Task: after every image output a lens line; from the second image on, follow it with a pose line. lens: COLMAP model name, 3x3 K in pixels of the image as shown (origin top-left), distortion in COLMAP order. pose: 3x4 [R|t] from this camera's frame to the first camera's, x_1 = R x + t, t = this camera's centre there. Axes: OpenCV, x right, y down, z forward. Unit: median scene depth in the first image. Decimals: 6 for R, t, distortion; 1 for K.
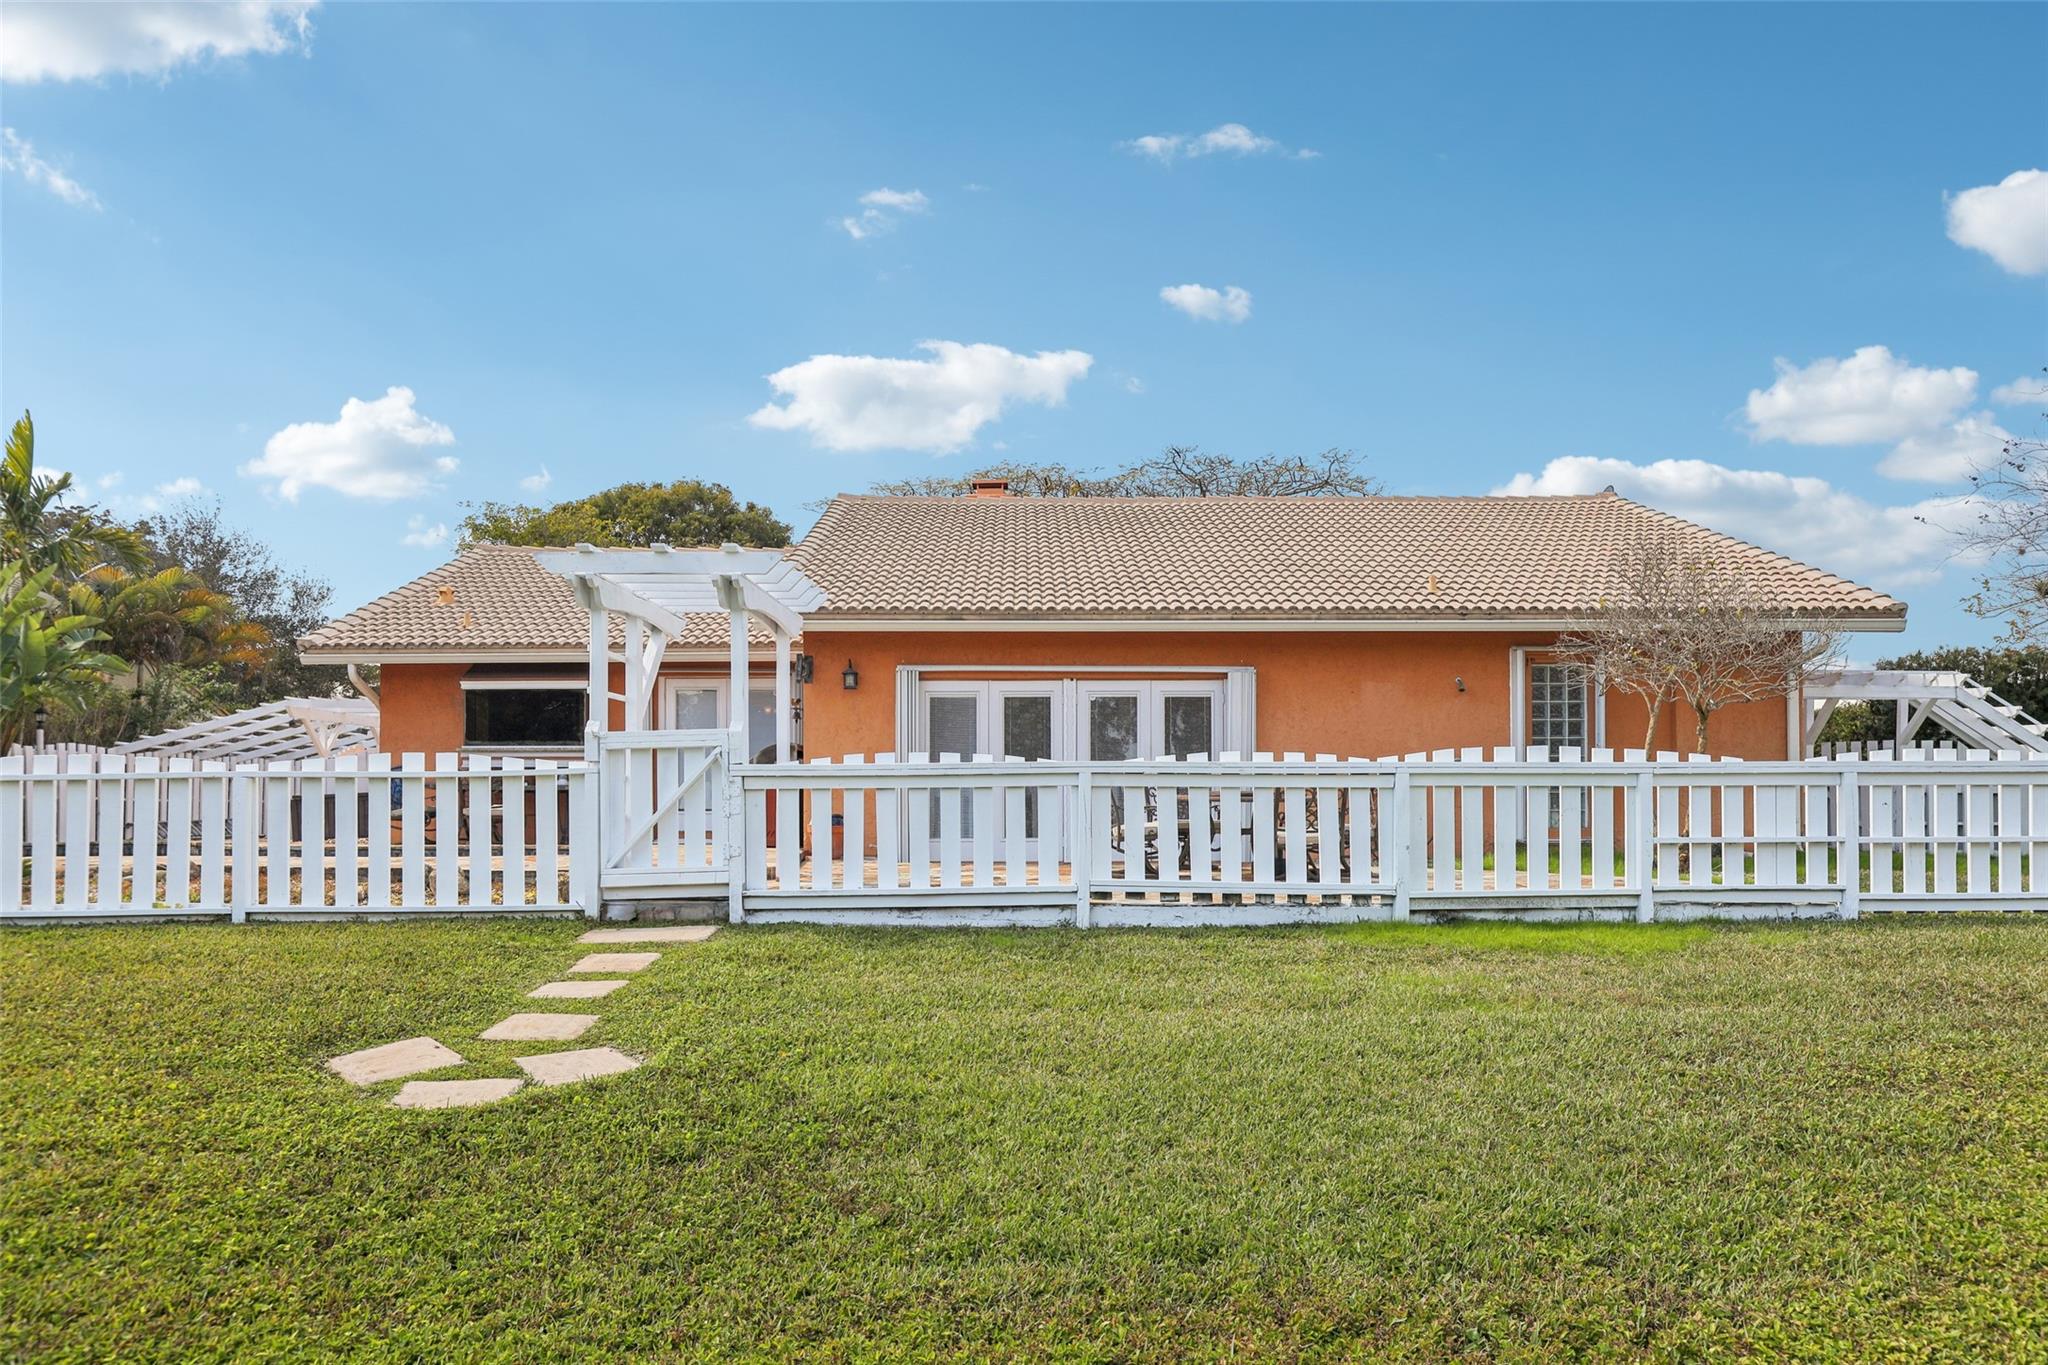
lens RADIAL K [[1414.2, 0, 1024.0], [0, 1414.2, 682.5], [0, 0, 1]] dist [0.002726, 0.000394]
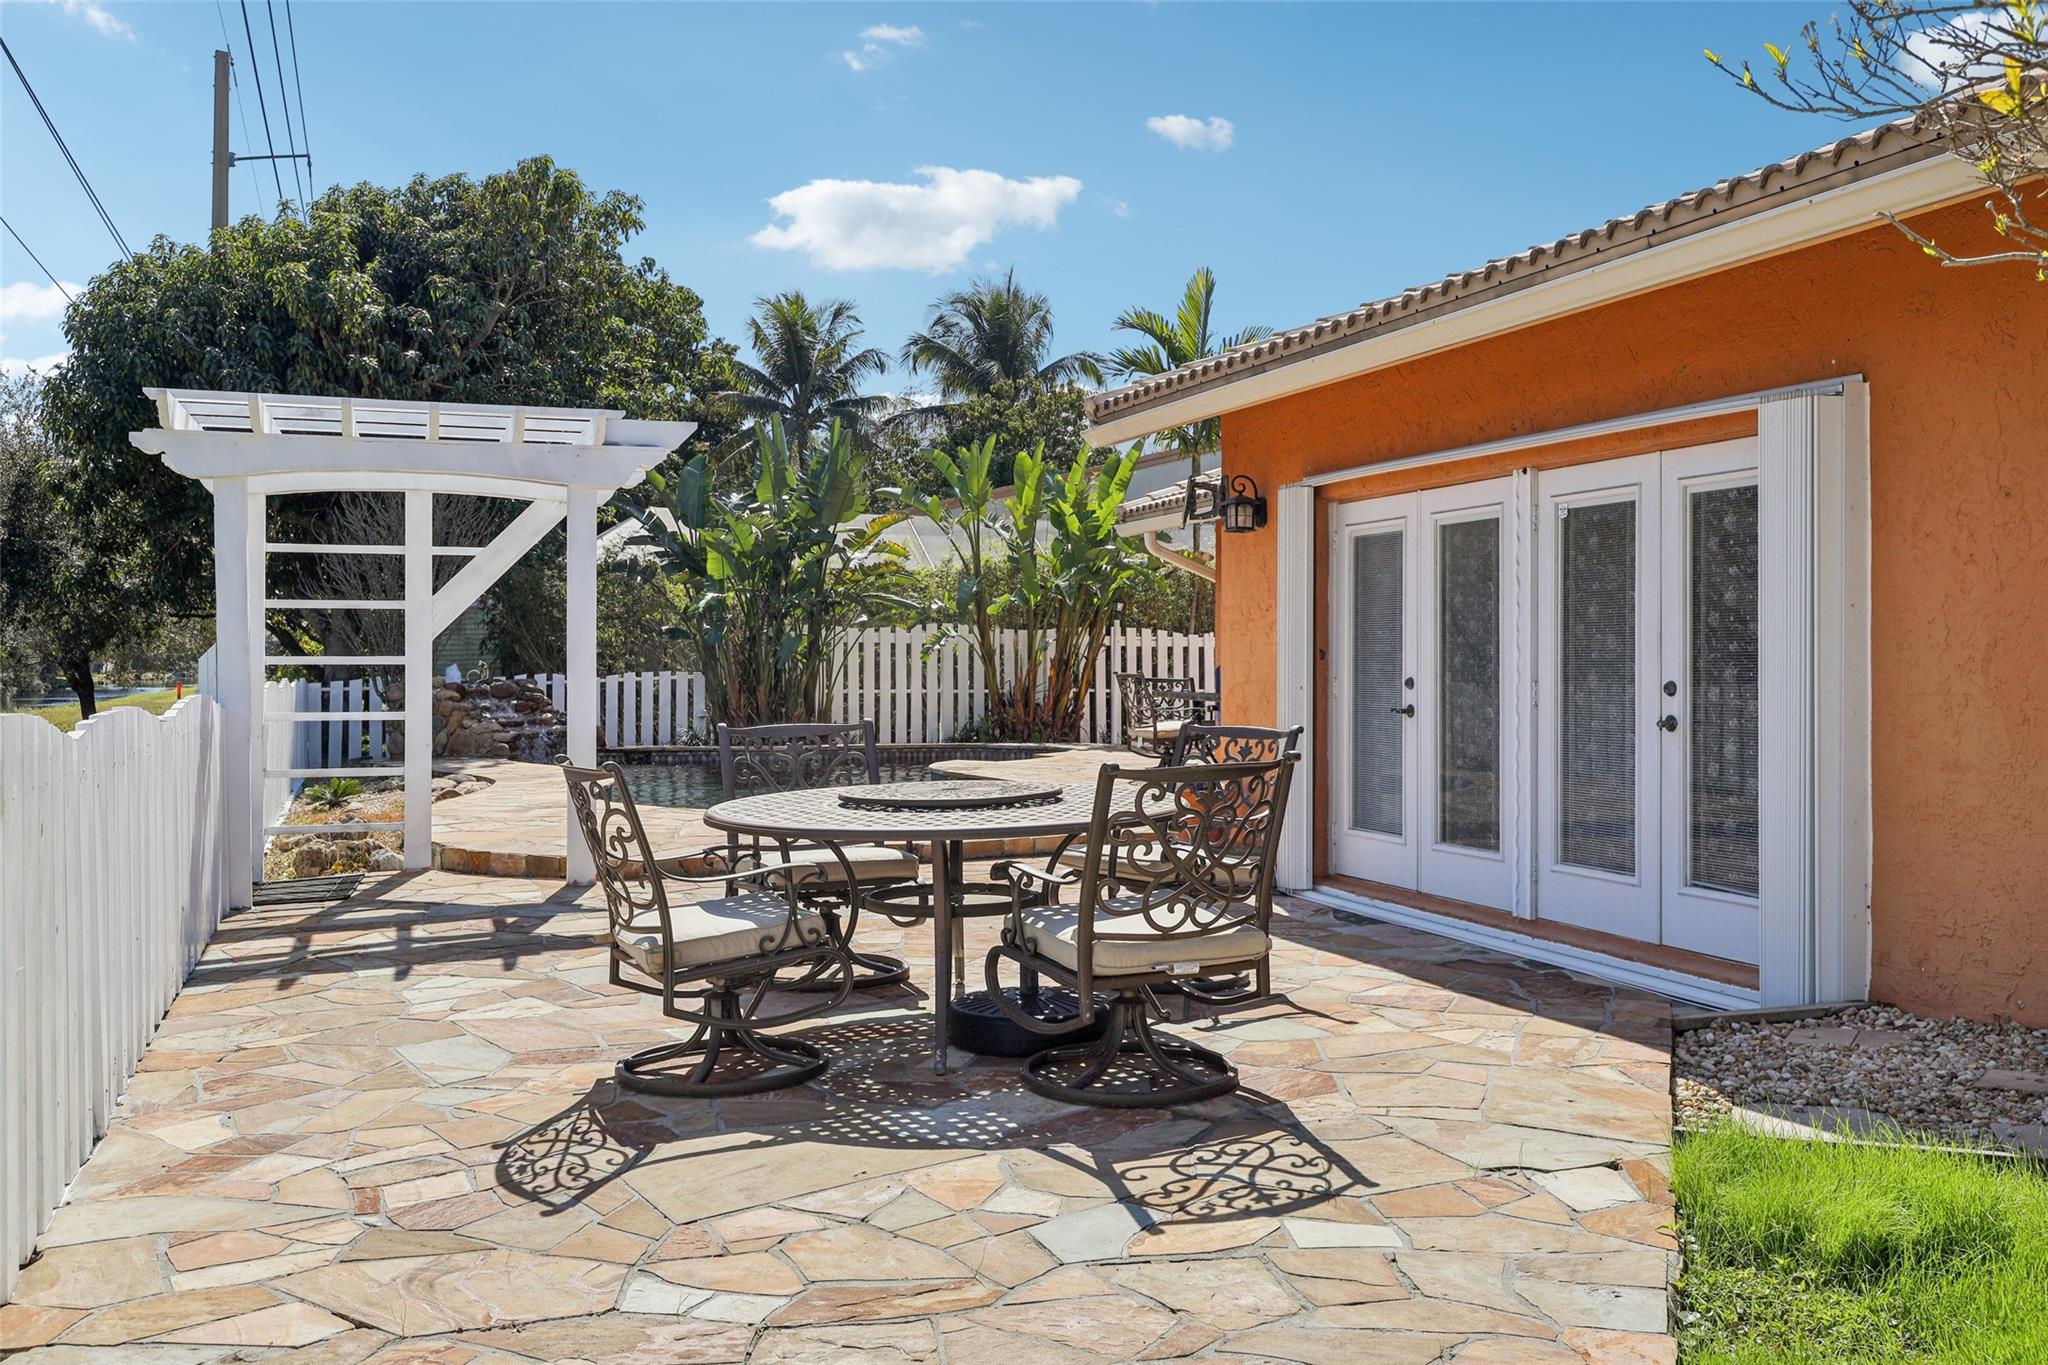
lens RADIAL K [[1861.1, 0, 1024.0], [0, 1861.1, 682.5], [0, 0, 1]] dist [0.002892, 0.000639]
pose [[0.361959, 0.010538, -0.932135, 0.488235], [0.077350, 0.996148, 0.041298, 0.025722], [0.928980, -0.087049, 0.359749, 0.665419]]
